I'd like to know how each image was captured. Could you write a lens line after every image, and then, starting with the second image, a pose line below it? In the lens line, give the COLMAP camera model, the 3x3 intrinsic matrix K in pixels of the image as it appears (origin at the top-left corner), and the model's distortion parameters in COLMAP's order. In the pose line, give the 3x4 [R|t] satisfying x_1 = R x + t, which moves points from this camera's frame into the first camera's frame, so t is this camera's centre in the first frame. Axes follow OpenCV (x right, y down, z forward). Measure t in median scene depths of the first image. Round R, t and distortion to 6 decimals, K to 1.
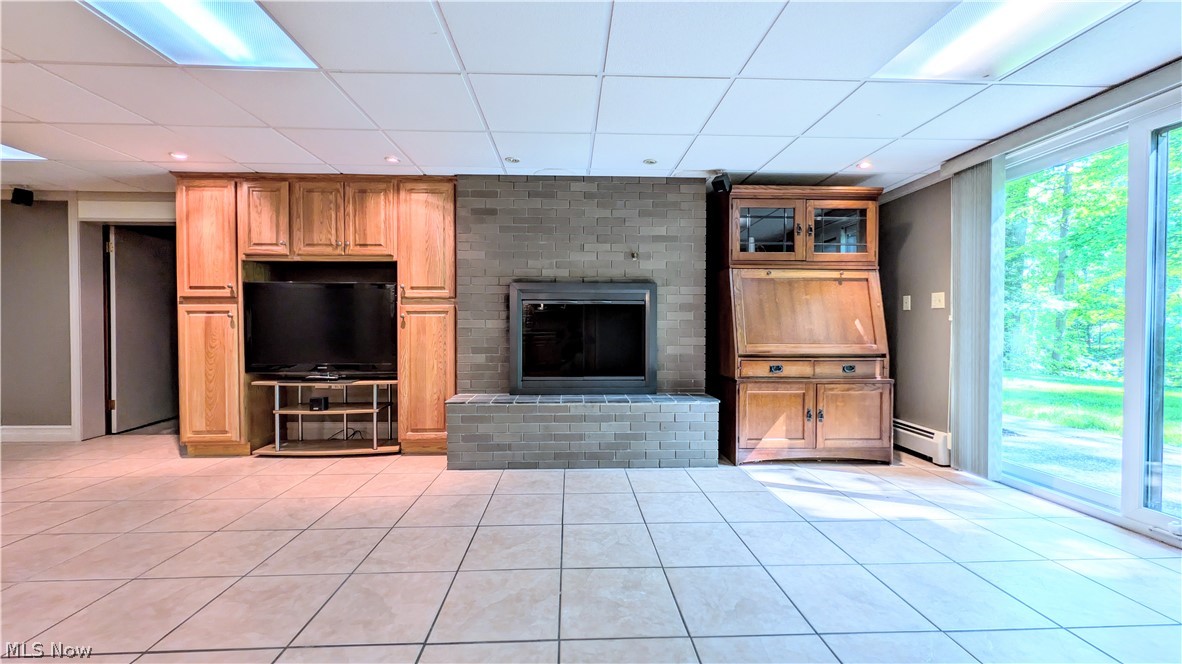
lens RADIAL K [[452.3, 0, 589.1], [0, 452.3, 332.7], [0, 0, 1]] dist [-0.000564, -0.000055]
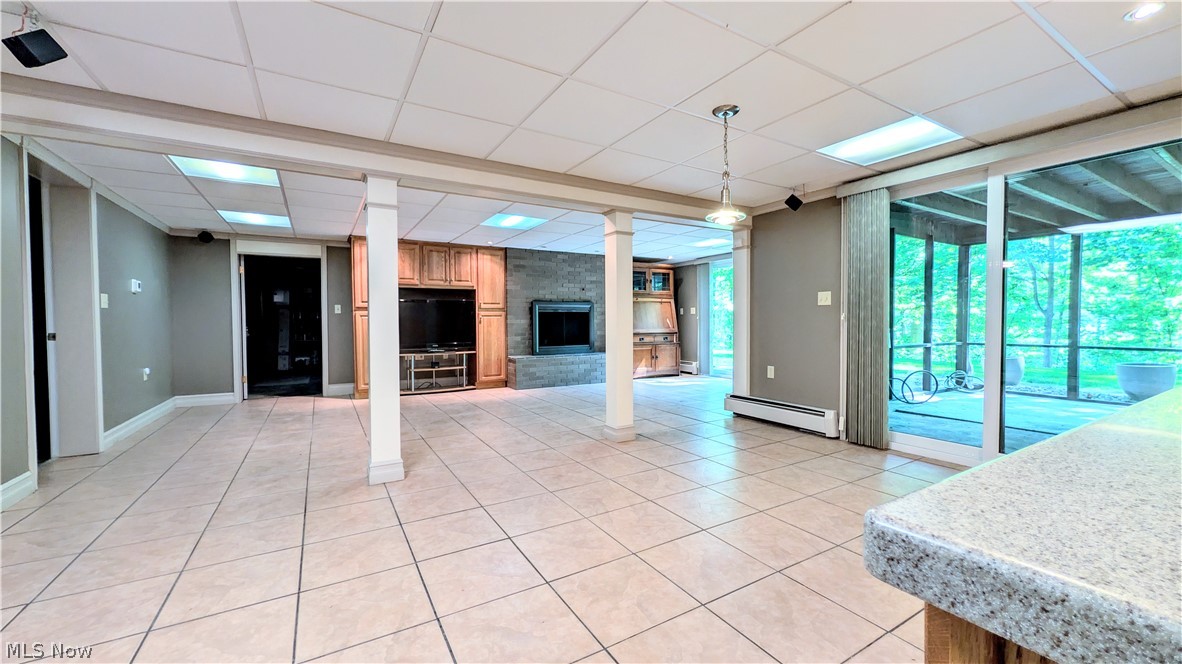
lens RADIAL K [[452.3, 0, 589.1], [0, 452.3, 332.7], [0, 0, 1]] dist [-0.000564, -0.000055]
pose [[0.882780, -0.019256, 0.469392, -0.918034], [0.014152, 0.999796, 0.014398, 0.006488], [-0.469573, -0.006068, 0.882873, -0.950027]]
